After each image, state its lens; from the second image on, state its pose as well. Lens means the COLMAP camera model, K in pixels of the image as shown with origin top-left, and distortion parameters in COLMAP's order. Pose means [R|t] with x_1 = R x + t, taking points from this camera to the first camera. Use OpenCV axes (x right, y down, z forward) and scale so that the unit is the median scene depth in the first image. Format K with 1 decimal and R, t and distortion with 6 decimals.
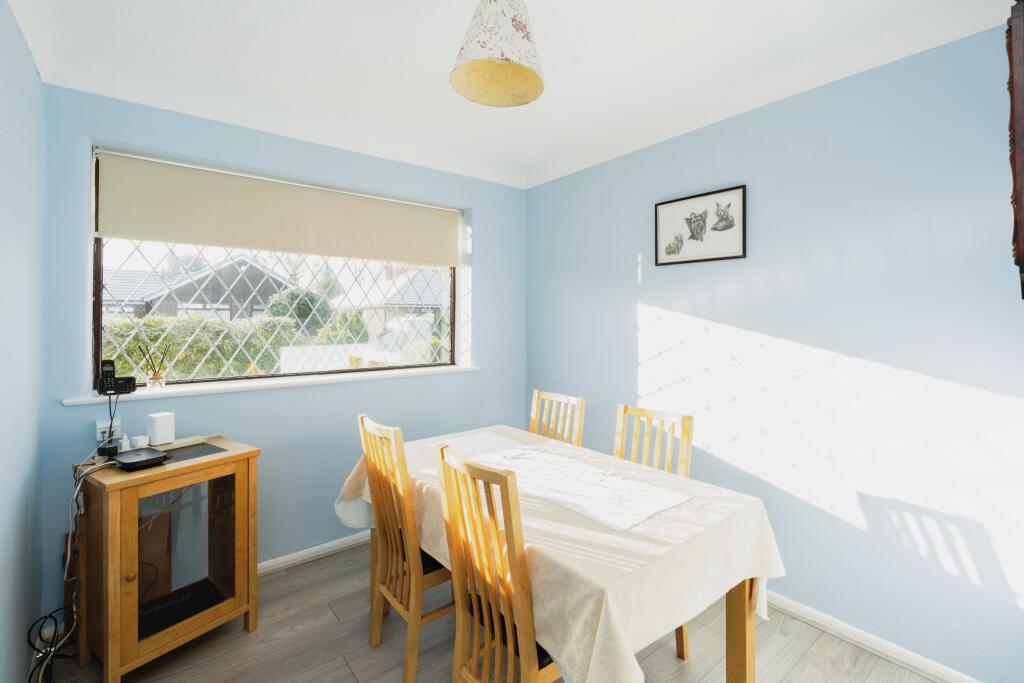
lens RADIAL K [[450.5, 0, 516.3], [0, 450.5, 320.2], [0, 0, 1]] dist [-0.005979, -0.000520]
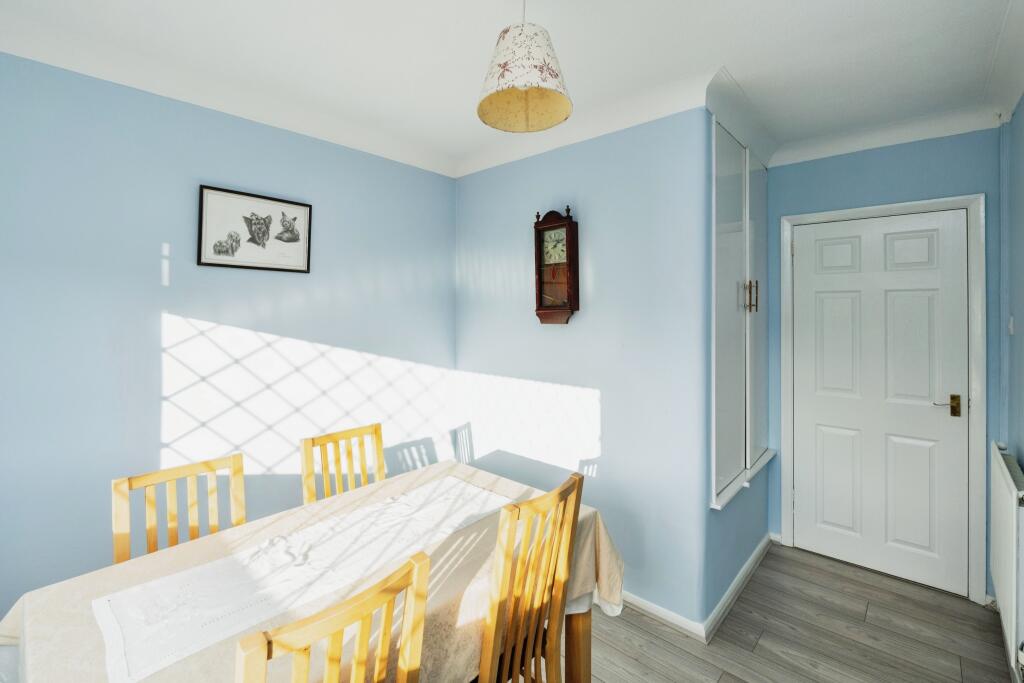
lens RADIAL K [[450.5, 0, 492.9], [0, 450.5, 315.0], [0, 0, 1]] dist [-0.005979, -0.000520]
pose [[-0.110768, -0.010653, 0.993789, -0.549684], [0.000770, 0.999941, 0.010805, -0.047138], [-0.993846, 0.001962, -0.110753, 0.632767]]
